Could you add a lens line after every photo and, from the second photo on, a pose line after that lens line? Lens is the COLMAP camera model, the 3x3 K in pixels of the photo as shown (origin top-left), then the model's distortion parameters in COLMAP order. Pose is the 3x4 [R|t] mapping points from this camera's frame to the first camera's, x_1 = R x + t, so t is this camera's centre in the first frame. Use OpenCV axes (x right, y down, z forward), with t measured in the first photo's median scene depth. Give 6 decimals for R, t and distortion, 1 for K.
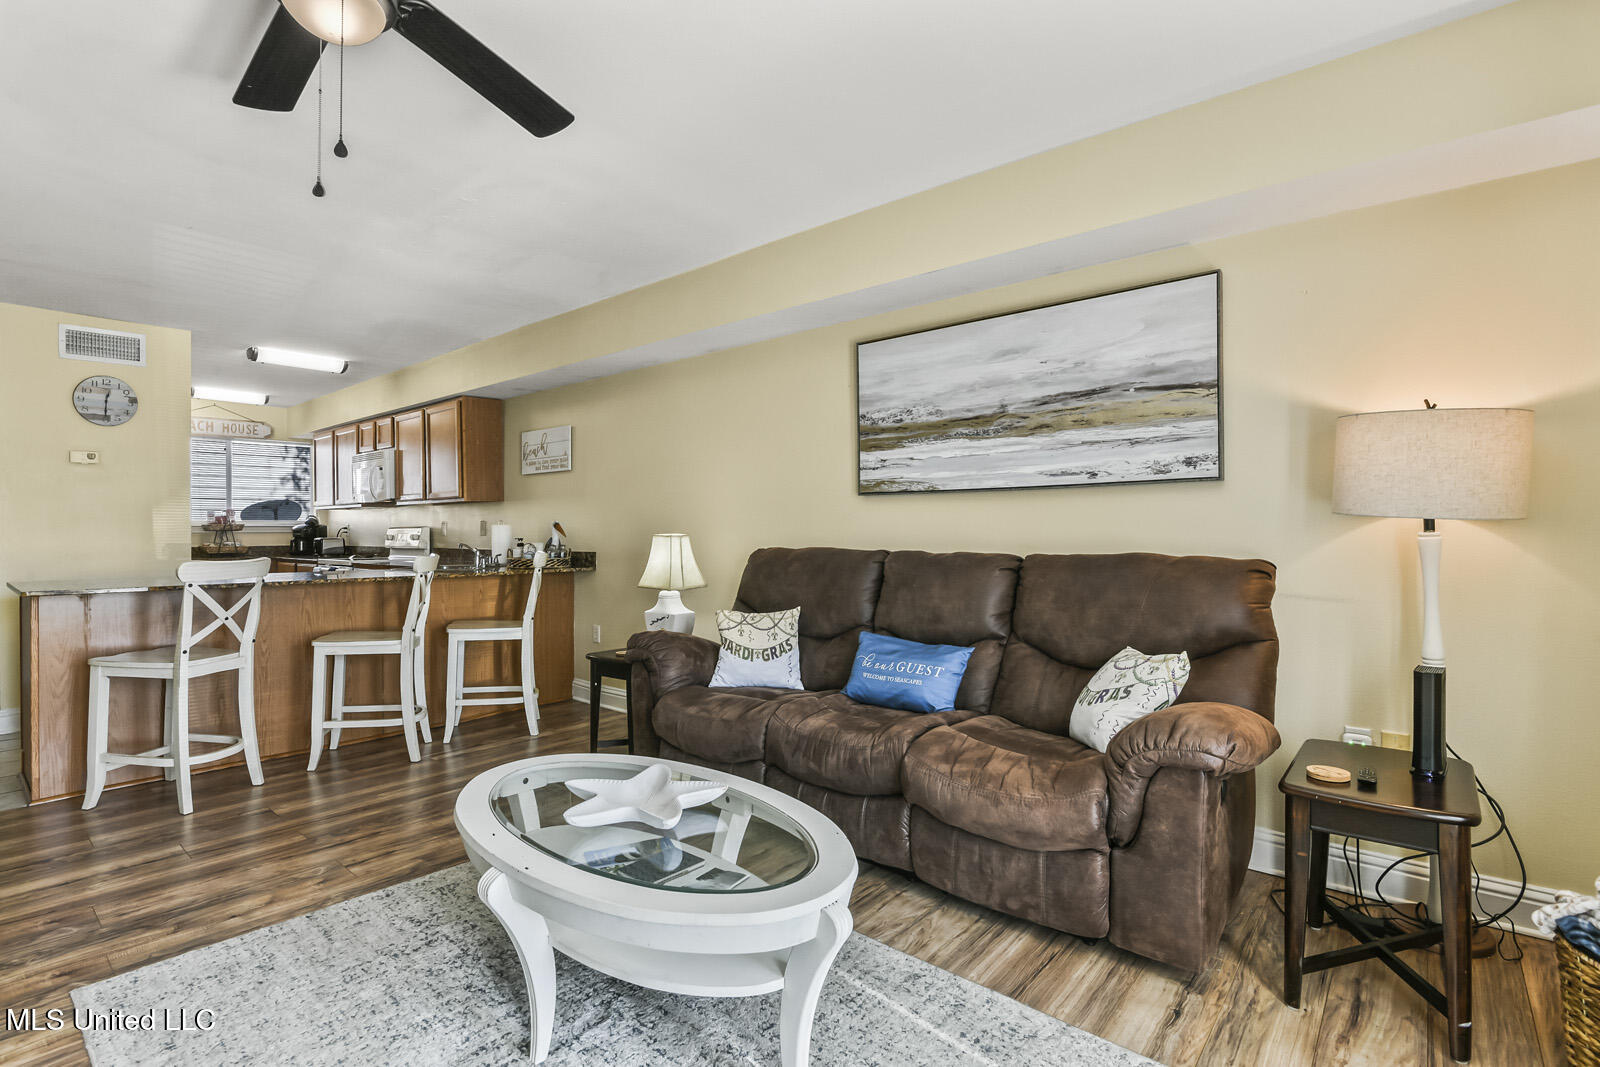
lens RADIAL K [[770.5, 0, 793.3], [0, 770.5, 532.9], [0, 0, 1]] dist [0.000287, 0.000116]
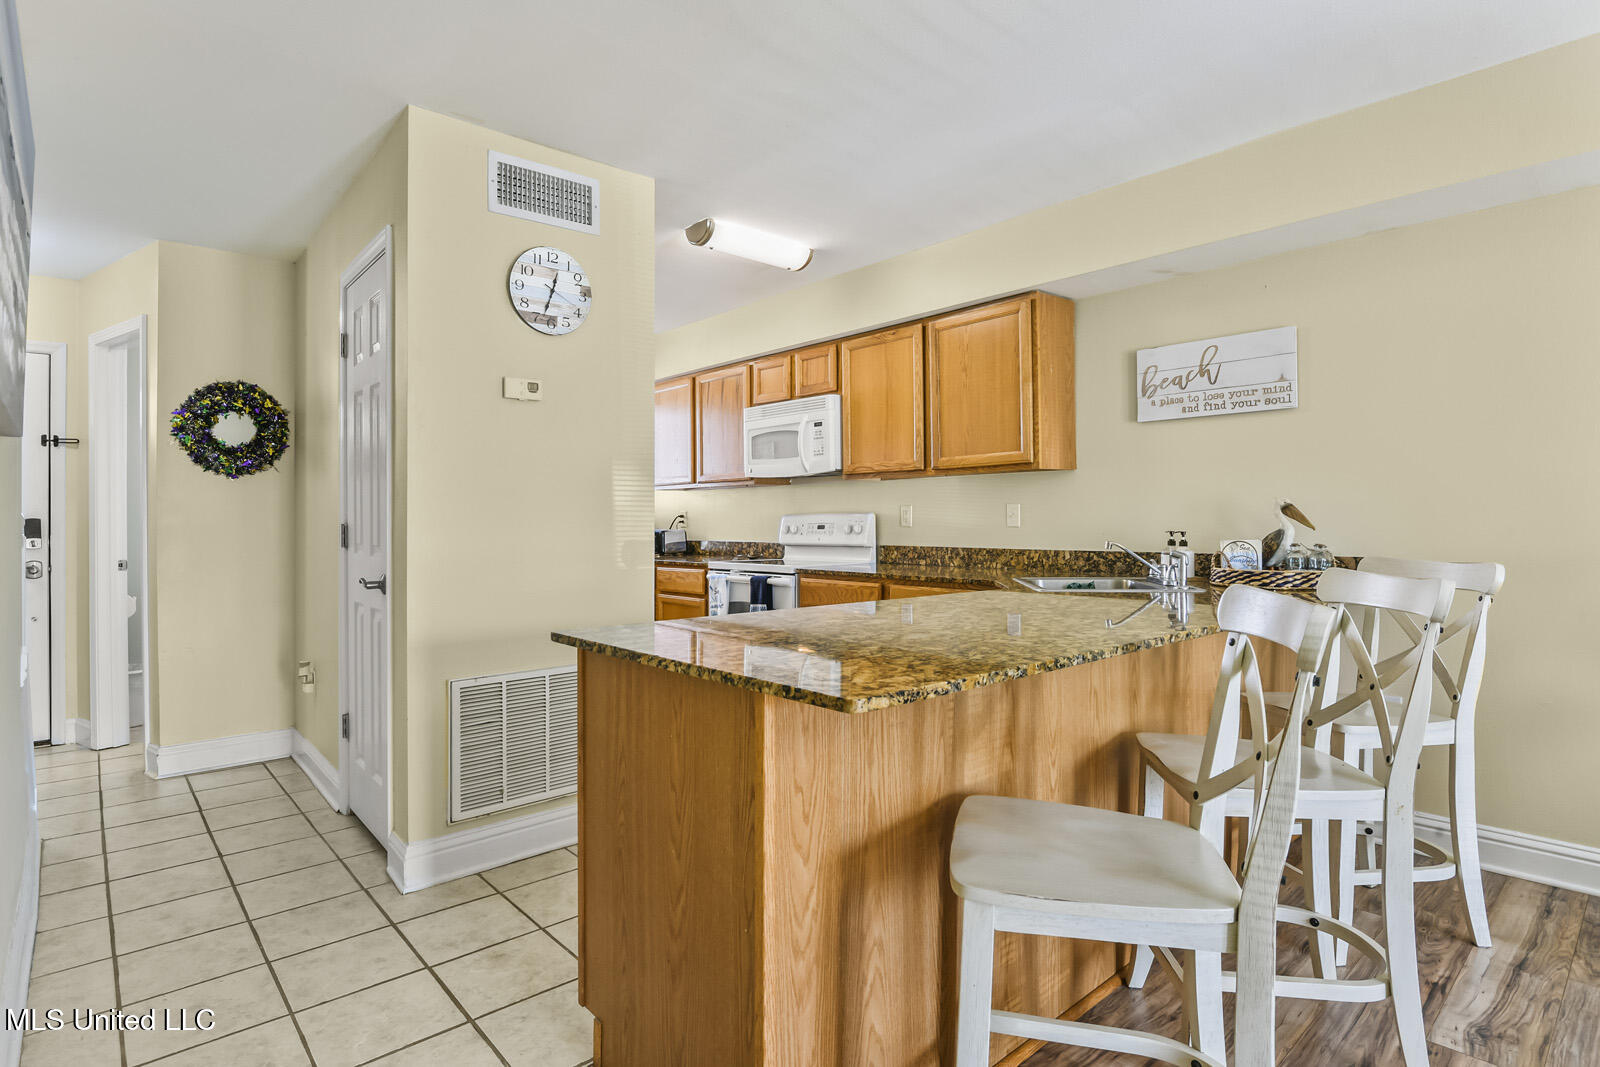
lens RADIAL K [[829.6, 0, 805.4], [0, 829.6, 536.9], [0, 0, 1]] dist [-0.003430, -0.002937]
pose [[0.990612, 0.002212, -0.136688, -0.566235], [-0.000187, 0.999890, 0.014826, 0.001542], [0.136705, -0.014661, 0.990503, 0.378761]]
